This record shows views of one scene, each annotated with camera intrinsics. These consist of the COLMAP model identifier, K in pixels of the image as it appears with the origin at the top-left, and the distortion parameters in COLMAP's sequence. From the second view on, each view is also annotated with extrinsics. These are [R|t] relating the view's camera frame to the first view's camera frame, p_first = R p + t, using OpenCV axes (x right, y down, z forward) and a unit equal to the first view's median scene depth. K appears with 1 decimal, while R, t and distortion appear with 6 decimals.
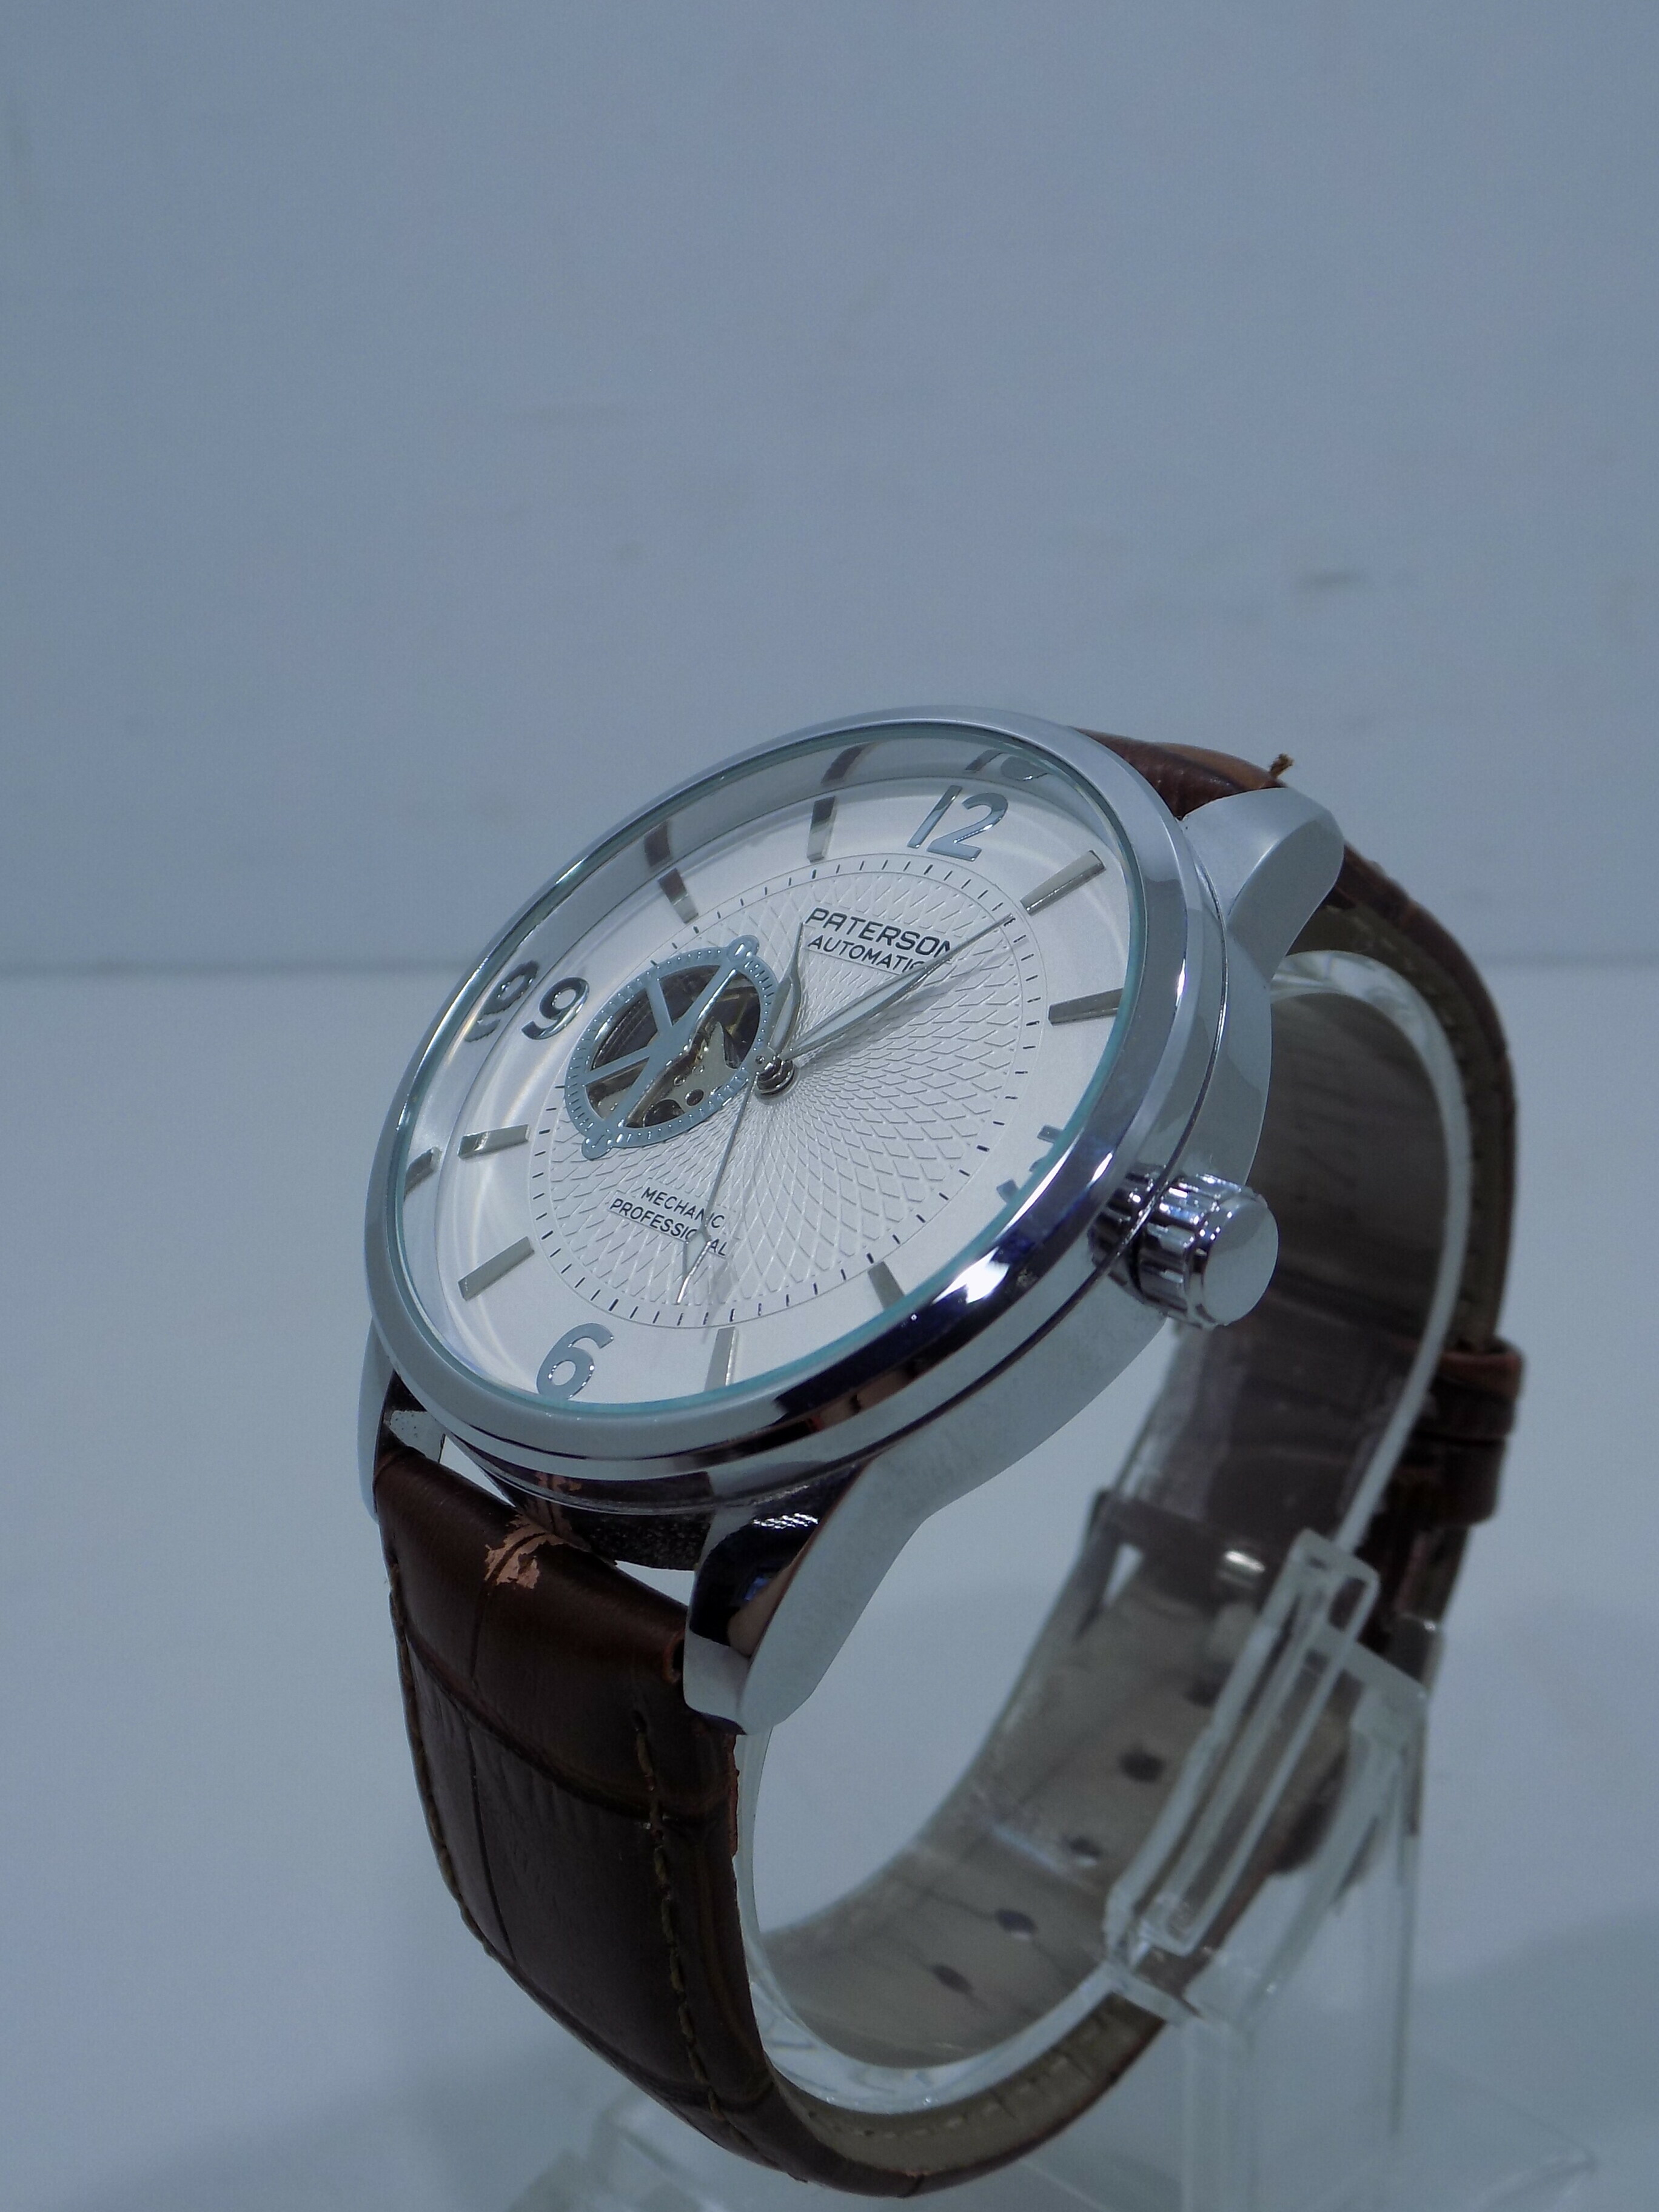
lens RADIAL K [[2383.3, 0, 828.7], [0, 2383.3, 1107.2], [0, 0, 1]] dist [0.072039, 0.000000]
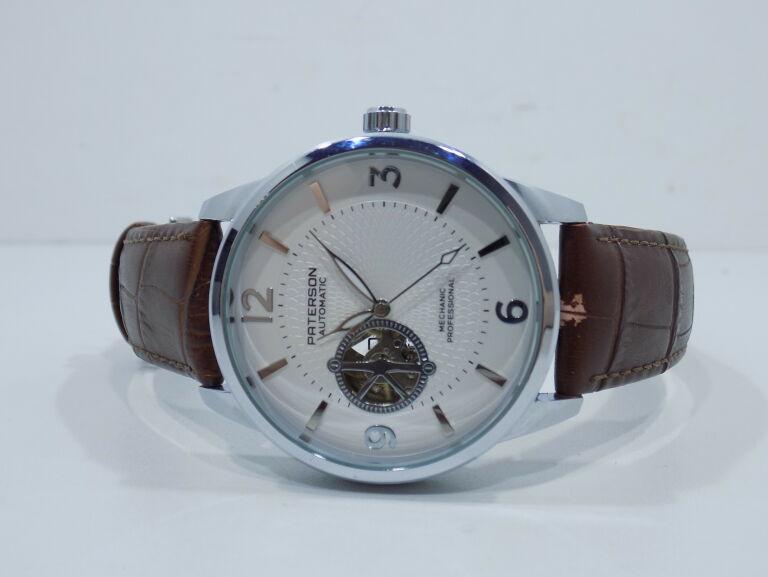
lens RADIAL K [[827.5, 0, 384.5], [0, 827.5, 290.2], [0, 0, 1]] dist [0.072039, 0.000000]
pose [[-0.487964, -0.737089, 0.467537, -0.445124], [0.840050, -0.251083, 0.480909, -0.453454], [-0.237082, 0.627420, 0.741711, 0.285499]]
